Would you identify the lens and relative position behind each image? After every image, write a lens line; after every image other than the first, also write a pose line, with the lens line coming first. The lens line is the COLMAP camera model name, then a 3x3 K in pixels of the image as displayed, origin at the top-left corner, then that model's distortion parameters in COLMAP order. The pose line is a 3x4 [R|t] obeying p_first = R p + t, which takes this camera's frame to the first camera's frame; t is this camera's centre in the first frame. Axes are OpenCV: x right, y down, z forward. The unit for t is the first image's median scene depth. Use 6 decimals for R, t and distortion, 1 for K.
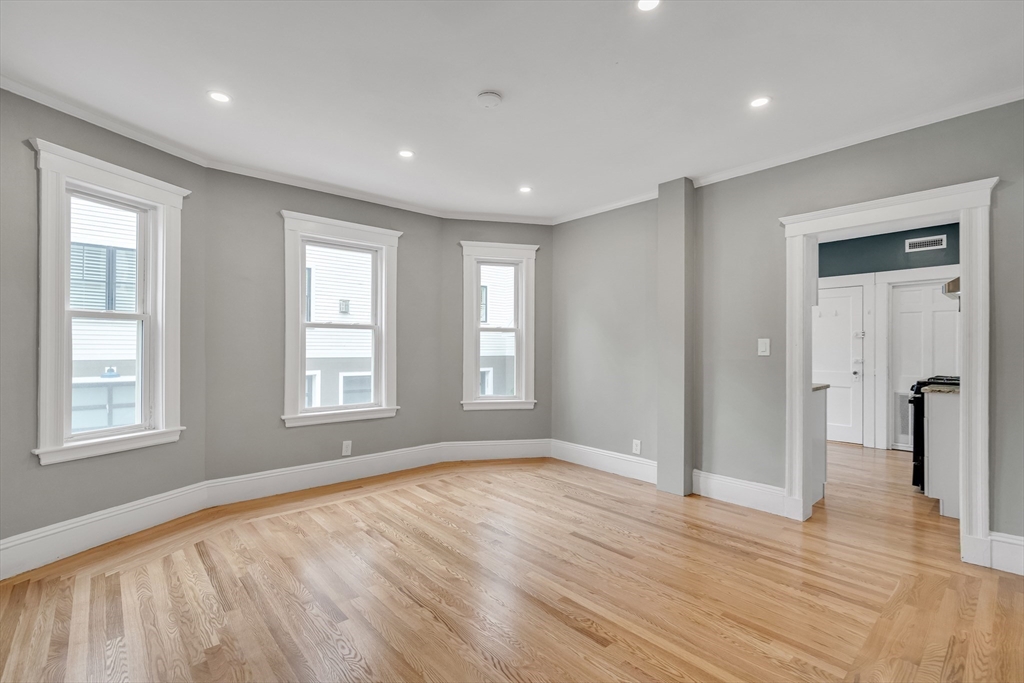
lens RADIAL K [[462.8, 0, 509.2], [0, 462.8, 345.3], [0, 0, 1]] dist [0.000447, 0.000076]
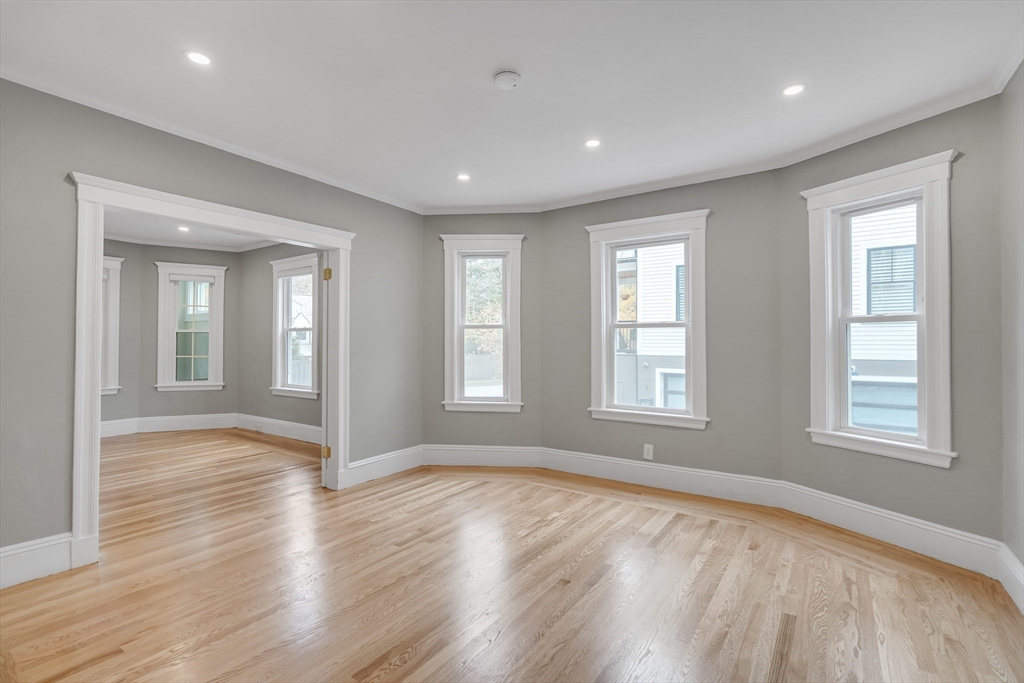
lens RADIAL K [[473.6, 0, 512.0], [0, 473.6, 341.5], [0, 0, 1]] dist [-0.002157, 0.000131]
pose [[0.243807, -0.008103, -0.969790, 0.645336], [0.000995, 0.999967, -0.008105, 0.000201], [0.969823, 0.001011, 0.243807, 0.583043]]
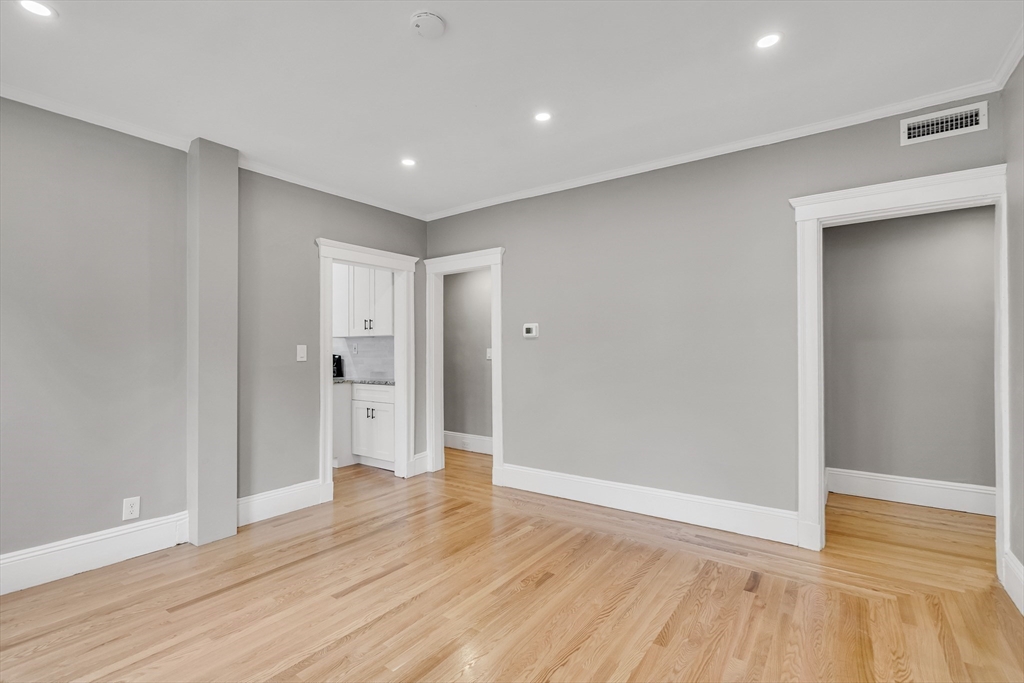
lens RADIAL K [[473.6, 0, 512.0], [0, 473.6, 341.5], [0, 0, 1]] dist [-0.002157, 0.000131]
pose [[-0.222216, 0.009880, 0.974947, -0.616650], [-0.003154, 0.999936, -0.010852, -0.012261], [-0.974992, -0.005486, -0.222170, 0.777860]]
